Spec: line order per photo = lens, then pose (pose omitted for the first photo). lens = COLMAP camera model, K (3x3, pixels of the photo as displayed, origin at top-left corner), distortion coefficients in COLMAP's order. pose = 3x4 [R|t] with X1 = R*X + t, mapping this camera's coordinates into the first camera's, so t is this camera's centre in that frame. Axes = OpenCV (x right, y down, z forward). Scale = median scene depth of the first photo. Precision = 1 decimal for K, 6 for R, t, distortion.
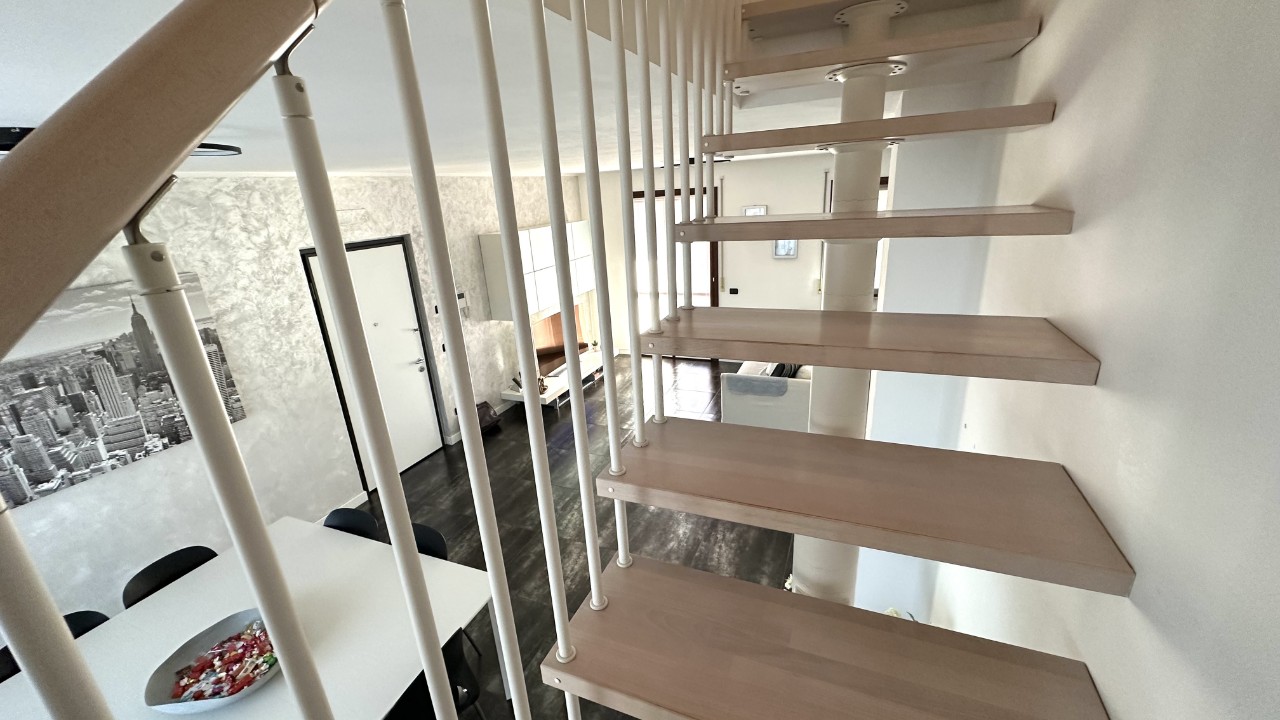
lens RADIAL K [[508.0, 0, 638.3], [0, 508.0, 356.9], [0, 0, 1]] dist [-0.001553, 0.000780]
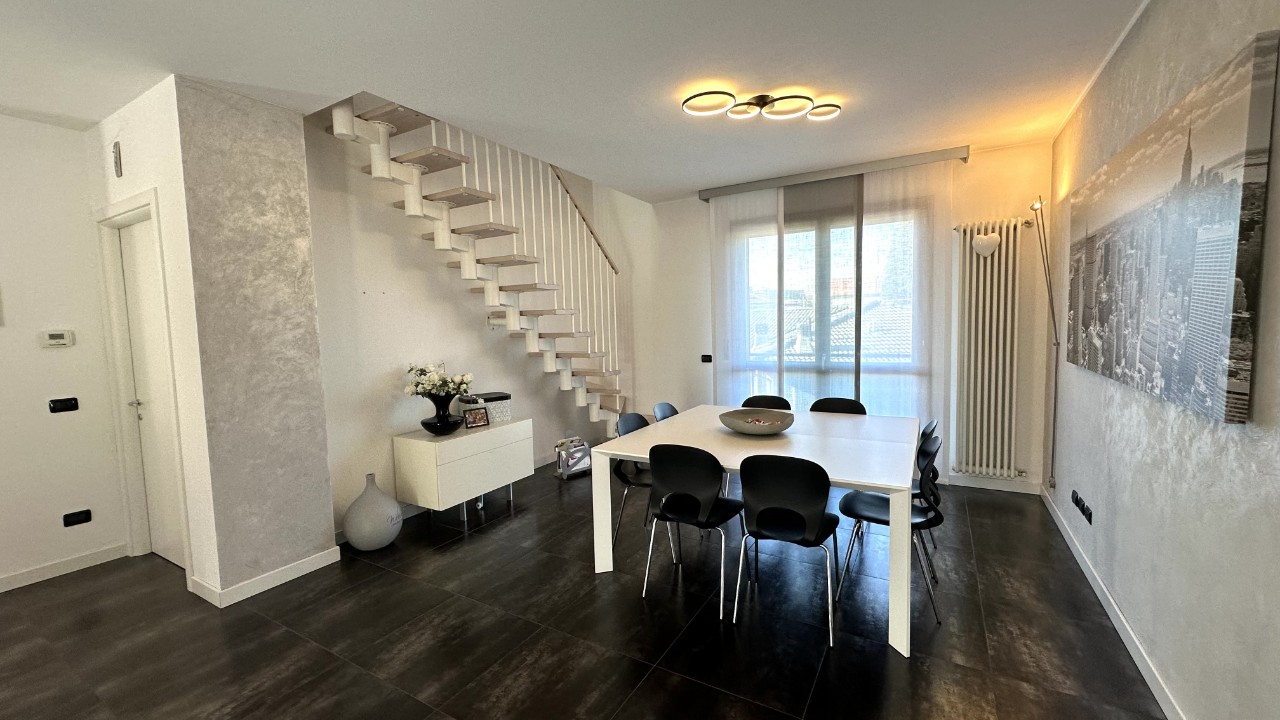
lens RADIAL K [[508.0, 0, 642.0], [0, 508.0, 364.4], [0, 0, 1]] dist [-0.001553, 0.000780]
pose [[-0.988543, 0.076974, 0.129834, -0.379695], [0.121315, 0.916986, 0.380026, -0.125921], [-0.089804, 0.391423, -0.915818, 1.385775]]
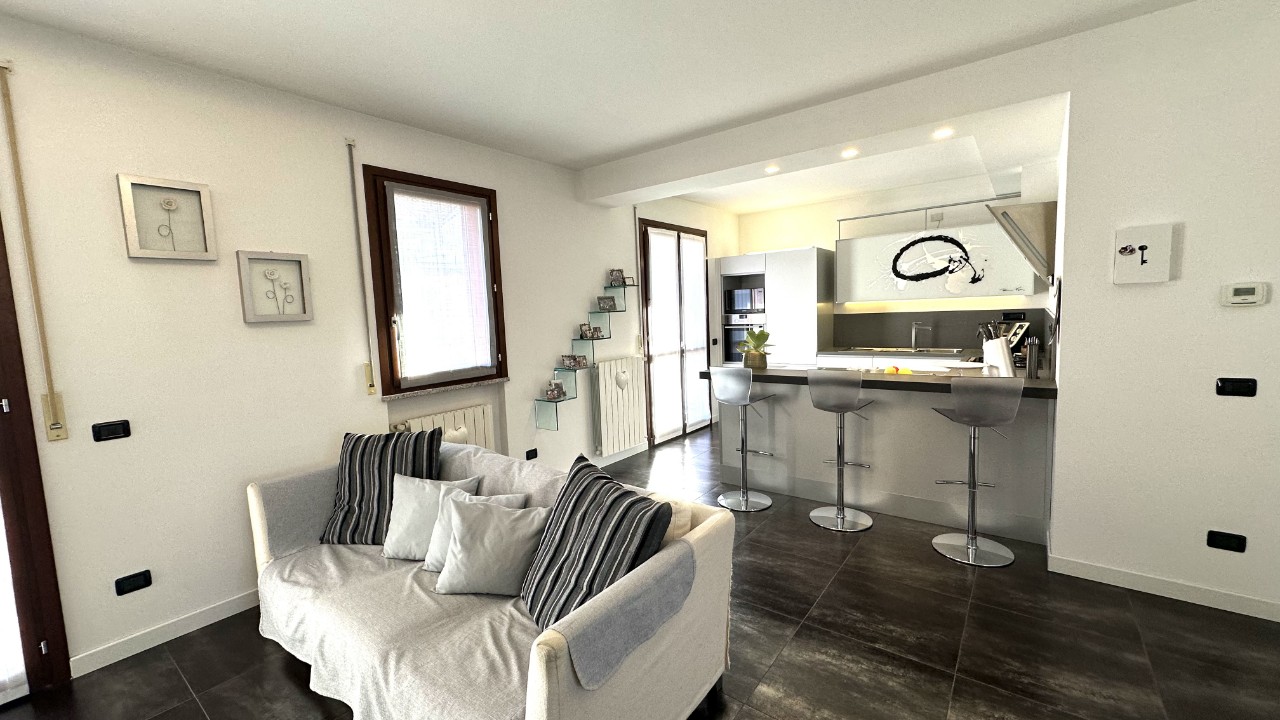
lens RADIAL K [[508.0, 0, 641.7], [0, 508.0, 360.4], [0, 0, 1]] dist [-0.001553, 0.000780]
pose [[0.249833, -0.043551, 0.967309, -0.072634], [0.325991, 0.944454, -0.041673, -0.098337], [-0.911764, 0.325746, 0.250153, 1.209929]]
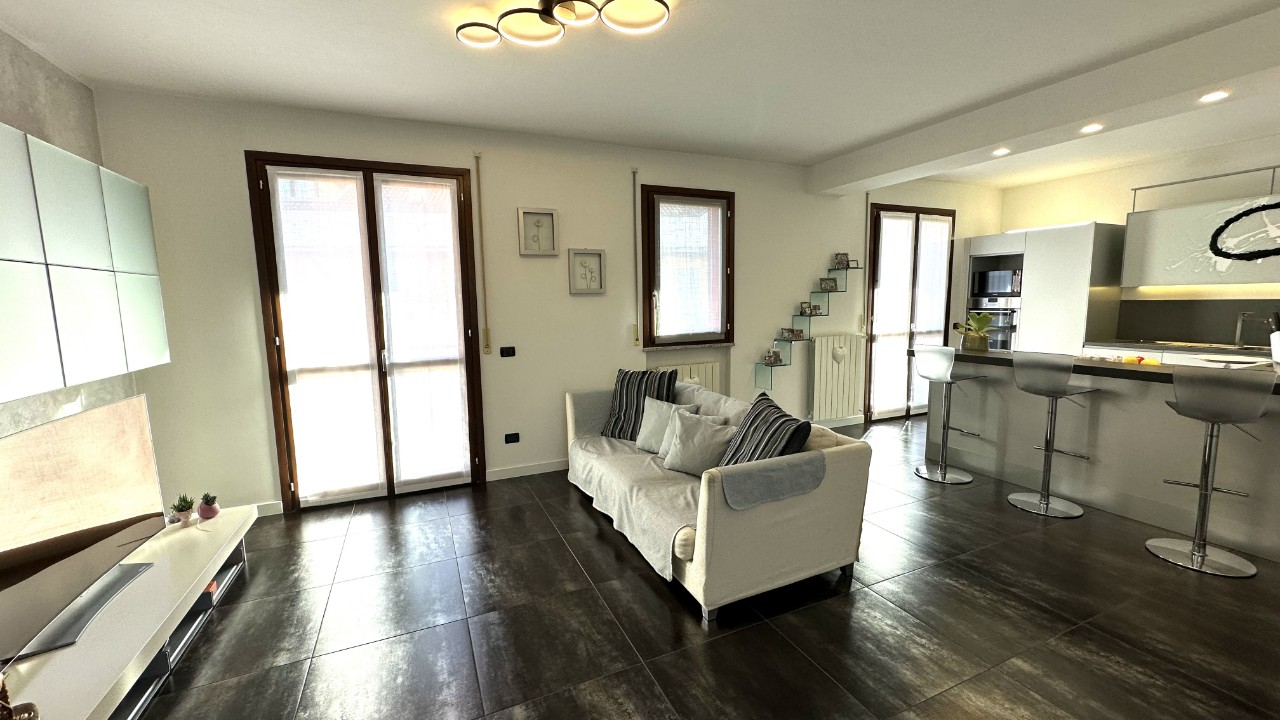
lens RADIAL K [[508.0, 0, 640.6], [0, 508.0, 361.2], [0, 0, 1]] dist [-0.001553, 0.000780]
pose [[0.678462, -0.040284, 0.733530, -0.267548], [0.207067, 0.968497, -0.138334, -0.016079], [-0.704849, 0.245745, 0.665430, 1.033021]]
